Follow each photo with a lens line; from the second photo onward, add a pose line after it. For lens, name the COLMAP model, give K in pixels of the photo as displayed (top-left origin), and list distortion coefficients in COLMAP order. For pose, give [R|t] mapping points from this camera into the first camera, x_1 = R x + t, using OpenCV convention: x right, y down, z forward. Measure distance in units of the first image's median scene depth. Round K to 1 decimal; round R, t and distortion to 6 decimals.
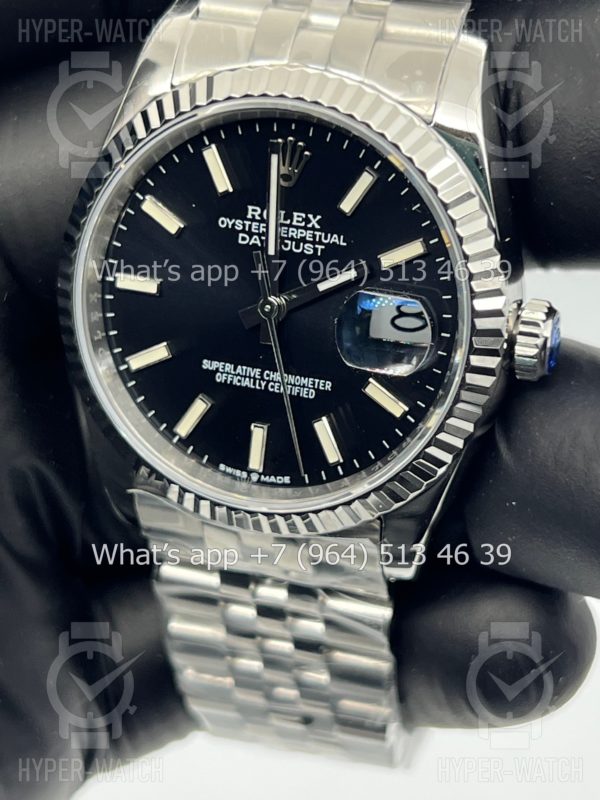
lens RADIAL K [[1915.3, 0, 298.8], [0, 1915.3, 407.6], [0, 0, 1]] dist [0.233842, 0.000000]
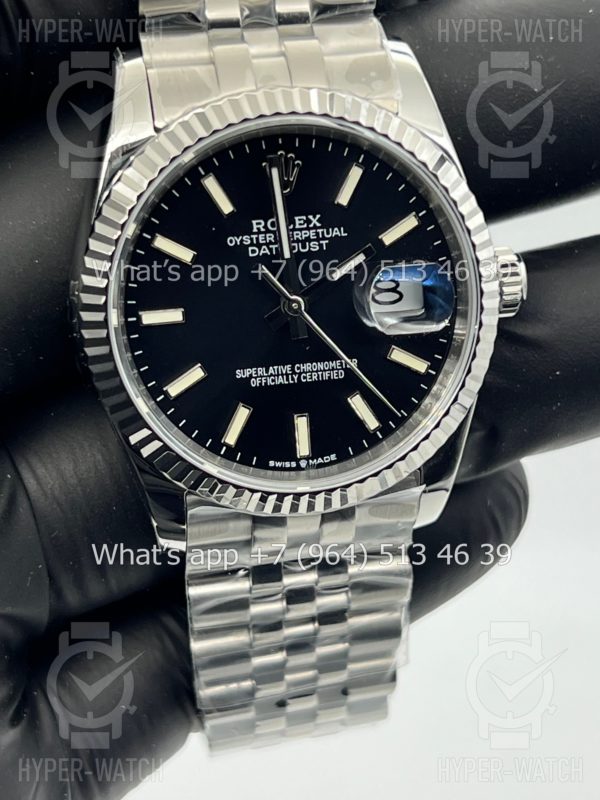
lens RADIAL K [[1915.3, 0, 305.2], [0, 1915.3, 404.8], [0, 0, 1]] dist [0.233842, 0.000000]
pose [[0.868946, -0.240622, 0.432474, -0.496864], [0.270810, 0.962595, -0.008552, 0.013790], [-0.414239, 0.124549, 0.901606, 0.008984]]
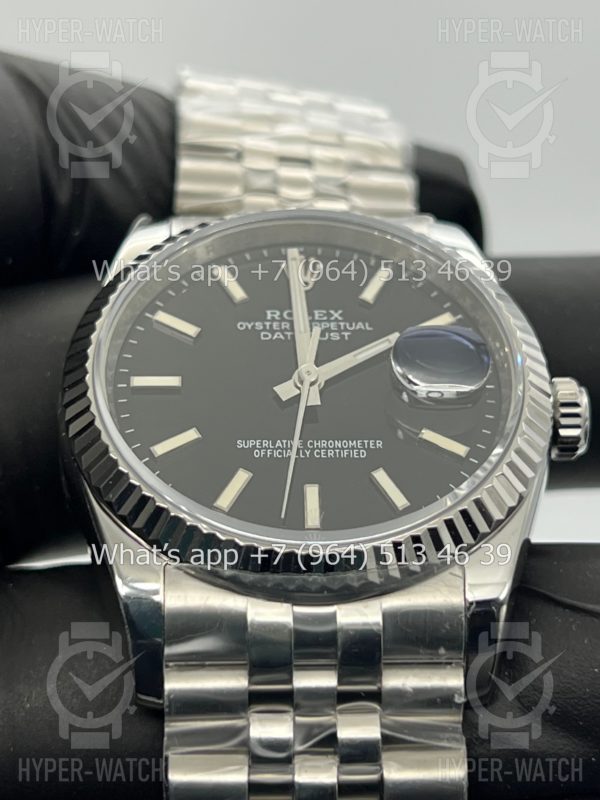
lens RADIAL K [[1915.3, 0, 302.0], [0, 1915.3, 401.2], [0, 0, 1]] dist [0.233842, 0.000000]
pose [[0.930102, 0.101496, 0.353001, -0.353819], [0.209095, 0.643828, -0.736047, 0.658866], [-0.301977, 0.758409, 0.577603, 0.450045]]
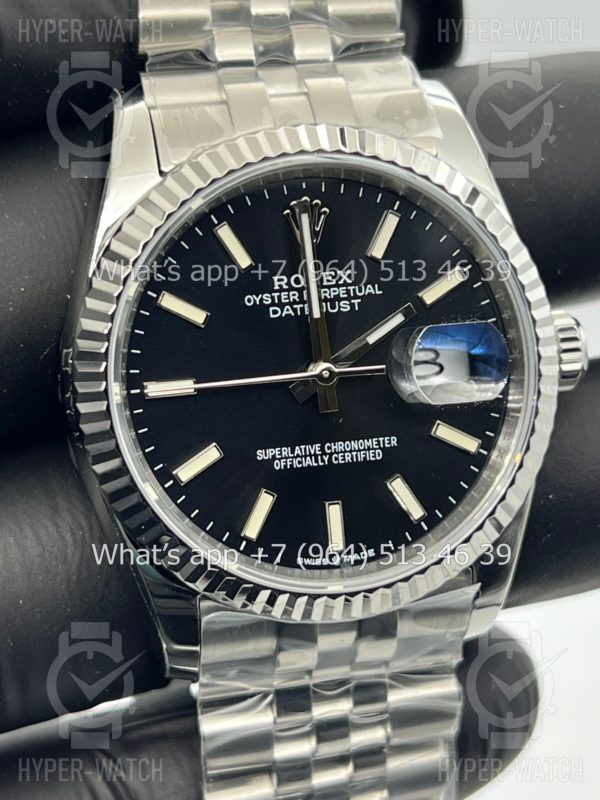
lens RADIAL K [[1915.3, 0, 302.4], [0, 1915.3, 415.7], [0, 0, 1]] dist [0.233842, 0.000000]
pose [[0.854548, -0.204895, 0.477248, -0.477713], [0.291138, 0.949928, -0.113475, 0.071755], [-0.430101, 0.235915, 0.871411, 0.180358]]
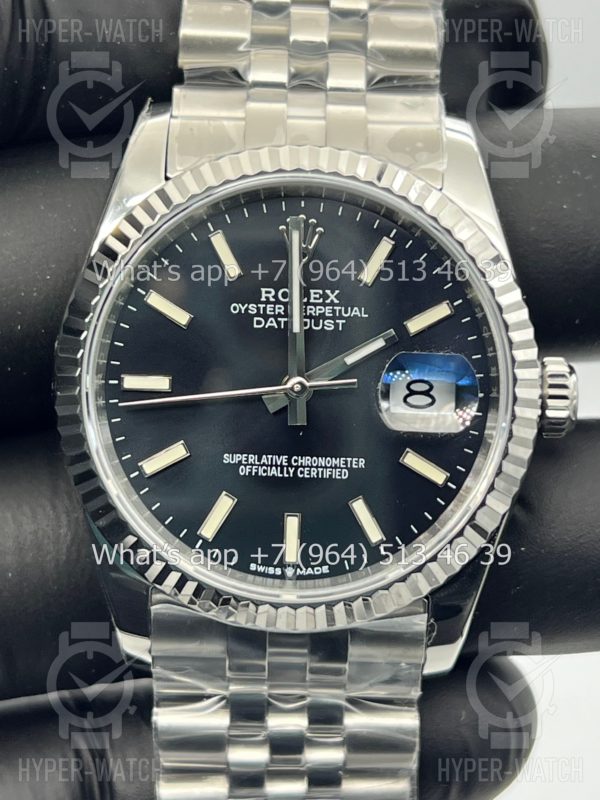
lens RADIAL K [[1915.3, 0, 316.8], [0, 1915.3, 406.0], [0, 0, 1]] dist [0.233842, 0.000000]
pose [[0.952690, -0.073391, 0.294949, -0.289761], [0.137740, 0.969293, -0.203715, 0.154824], [-0.270941, 0.234703, 0.933544, 0.092935]]
